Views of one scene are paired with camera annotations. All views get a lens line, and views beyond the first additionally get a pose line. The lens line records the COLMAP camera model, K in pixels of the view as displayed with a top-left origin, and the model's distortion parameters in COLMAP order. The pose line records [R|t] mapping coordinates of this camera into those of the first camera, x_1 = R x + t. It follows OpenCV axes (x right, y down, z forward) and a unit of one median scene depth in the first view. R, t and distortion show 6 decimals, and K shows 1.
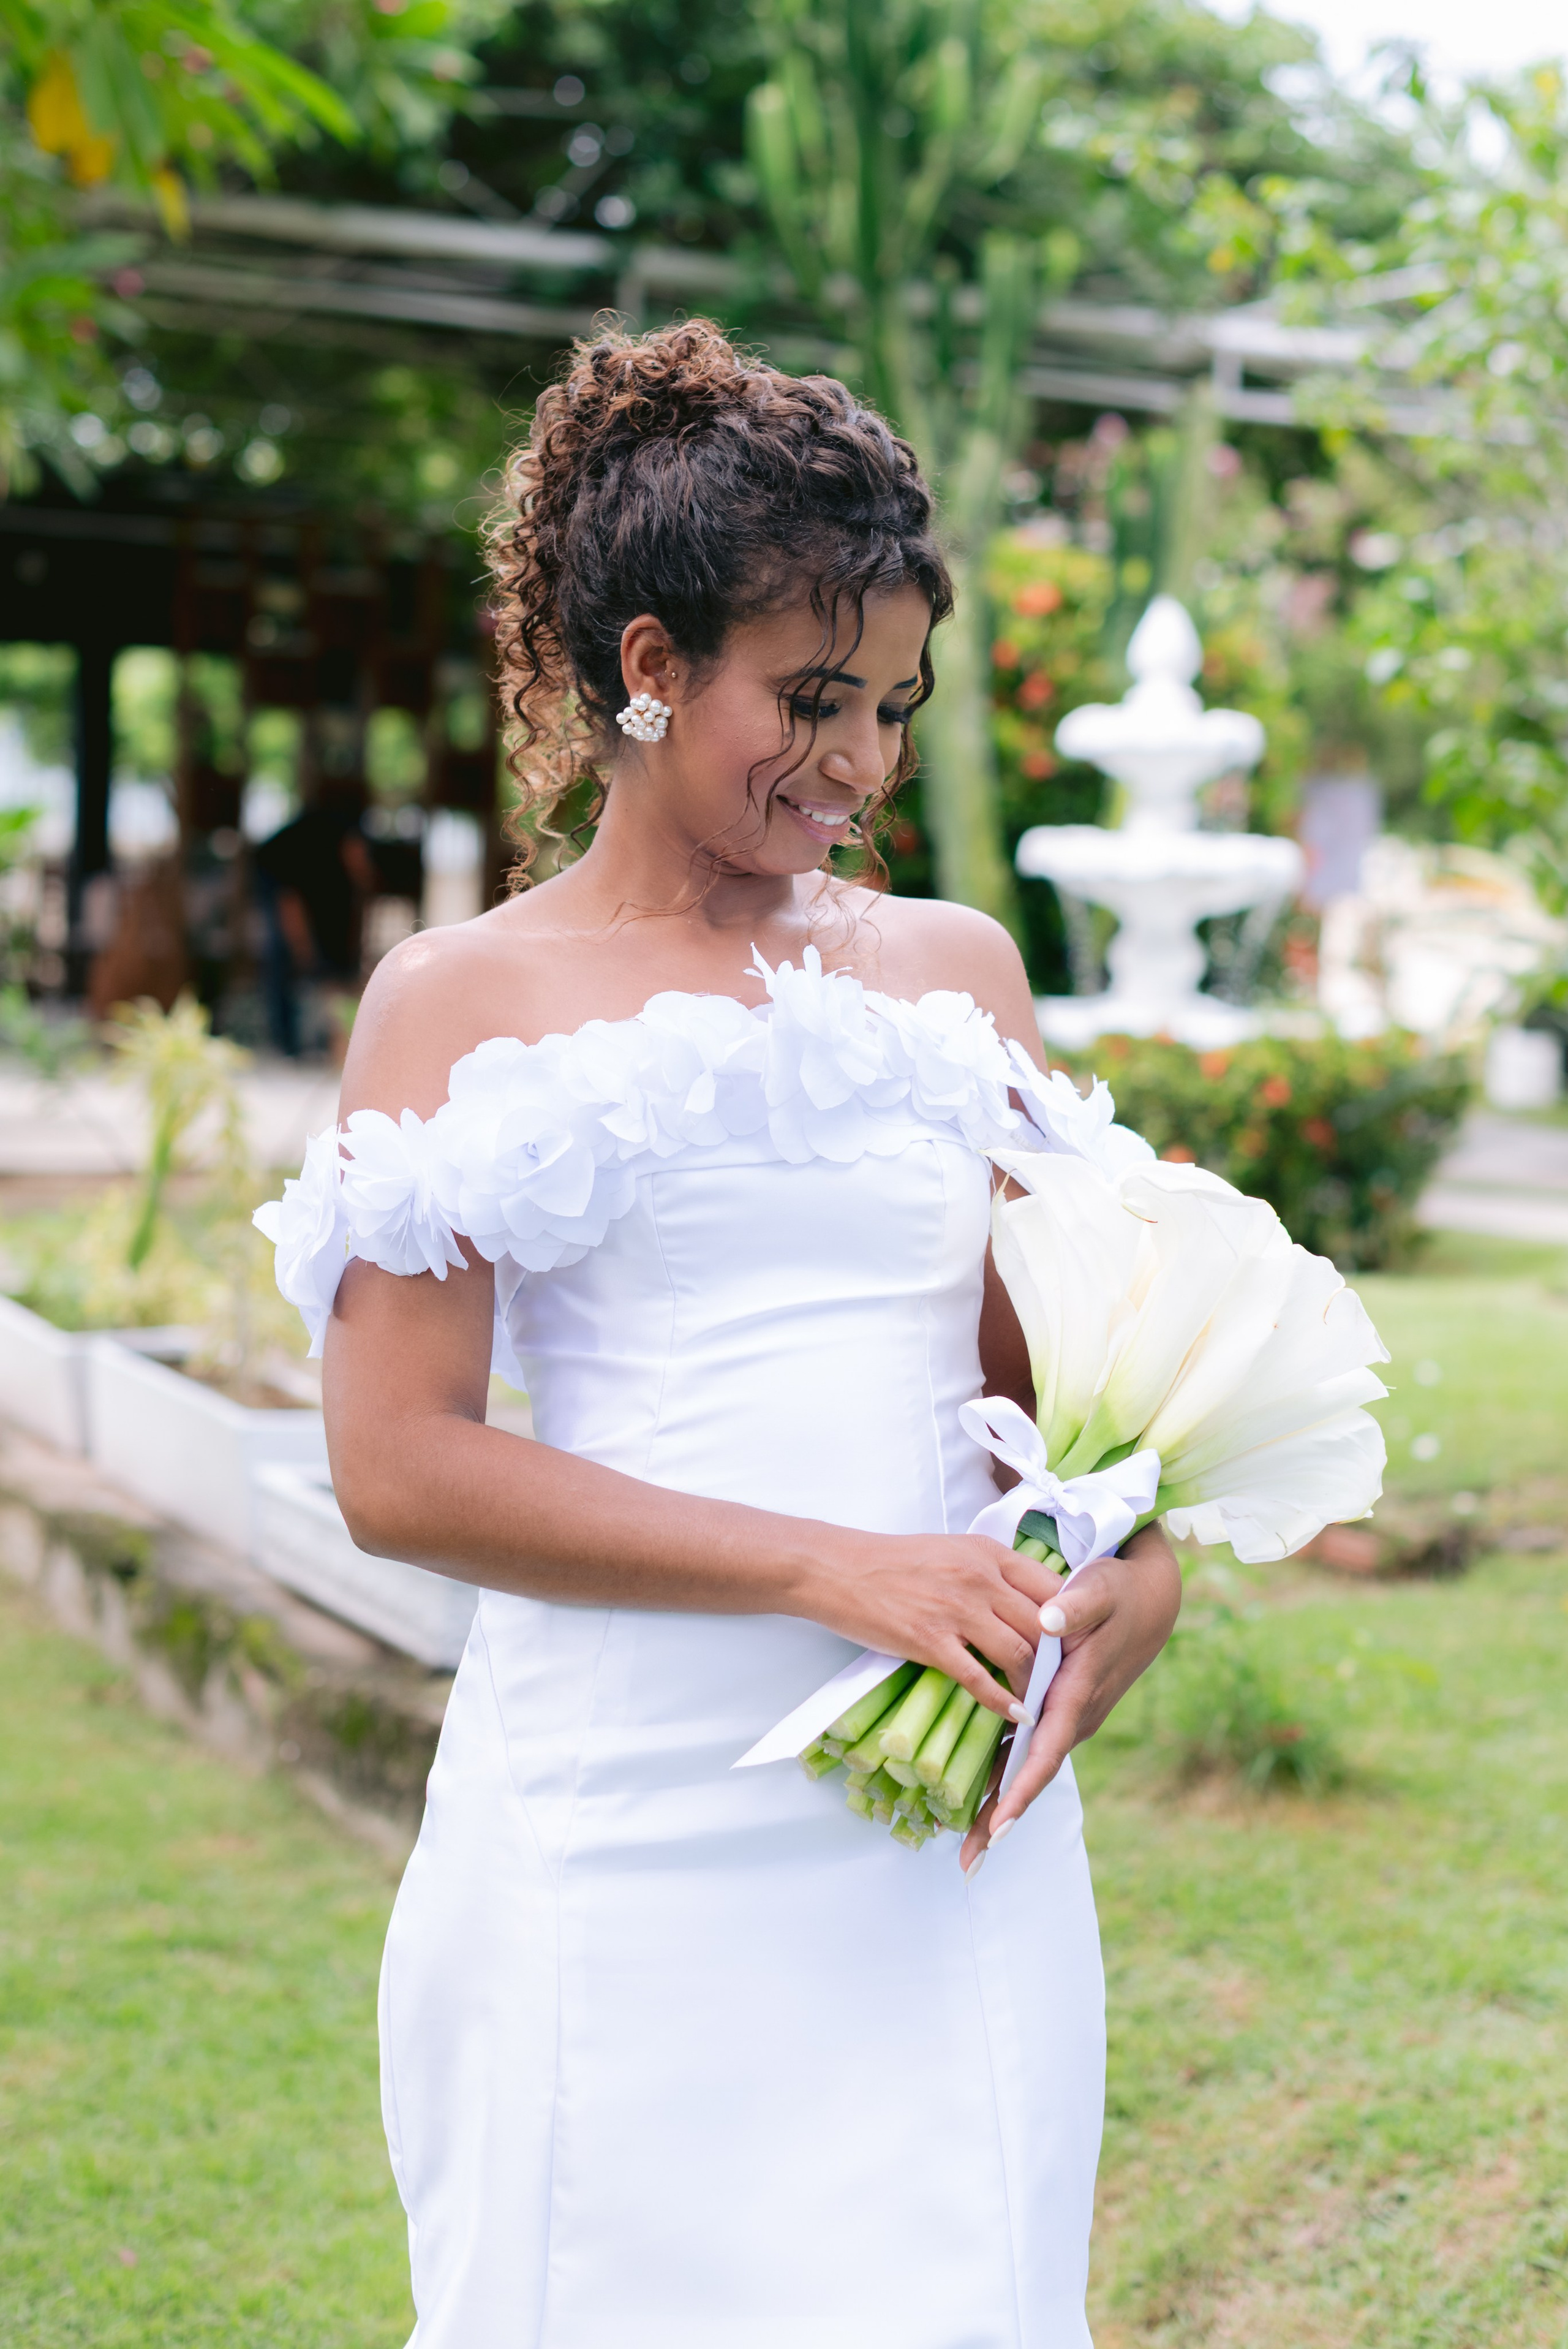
lens RADIAL K [[4147.0, 0, 931.1], [0, 4147.0, 1070.1], [0, 0, 1]] dist [-0.023440, 0.027480]
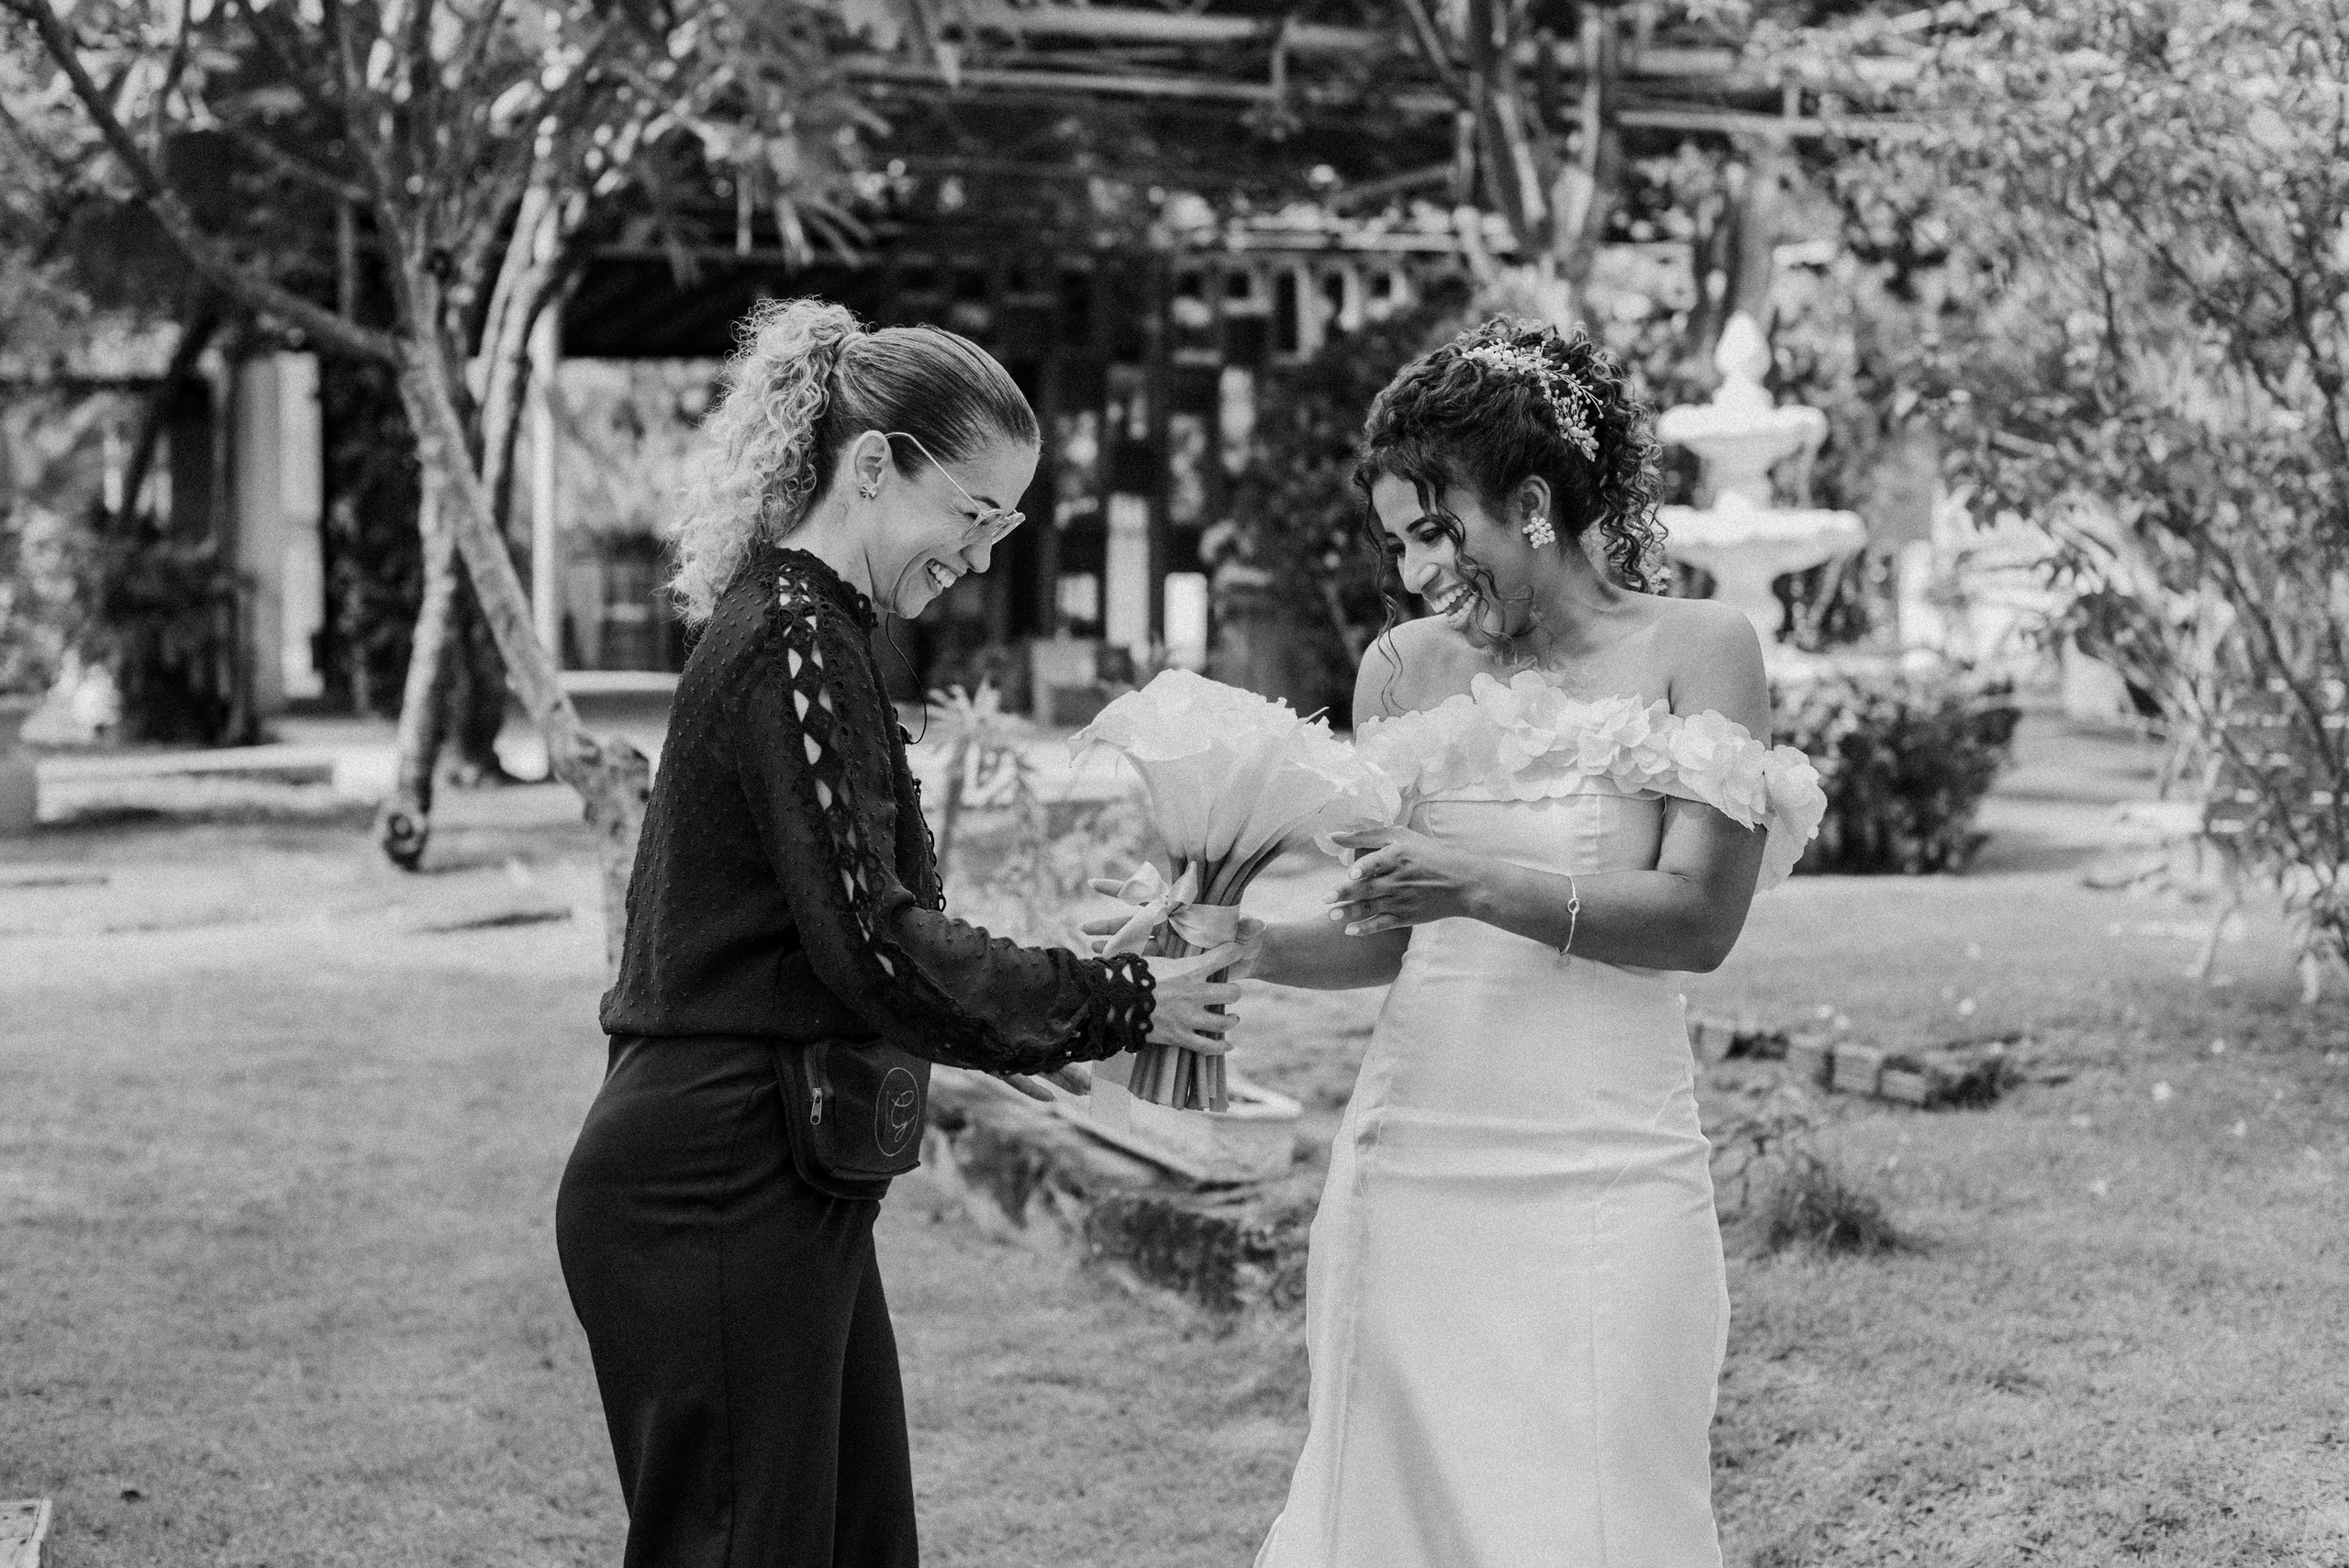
lens RADIAL K [[3777.6, 0, 1127.4], [0, 3777.6, 648.8], [0, 0, 1]] dist [-0.021624, 0.082298]
pose [[0.993470, -0.031220, -0.109741, -0.007078], [0.029548, 0.999422, -0.016830, -0.008793], [0.110203, 0.013477, 0.993818, -0.244192]]
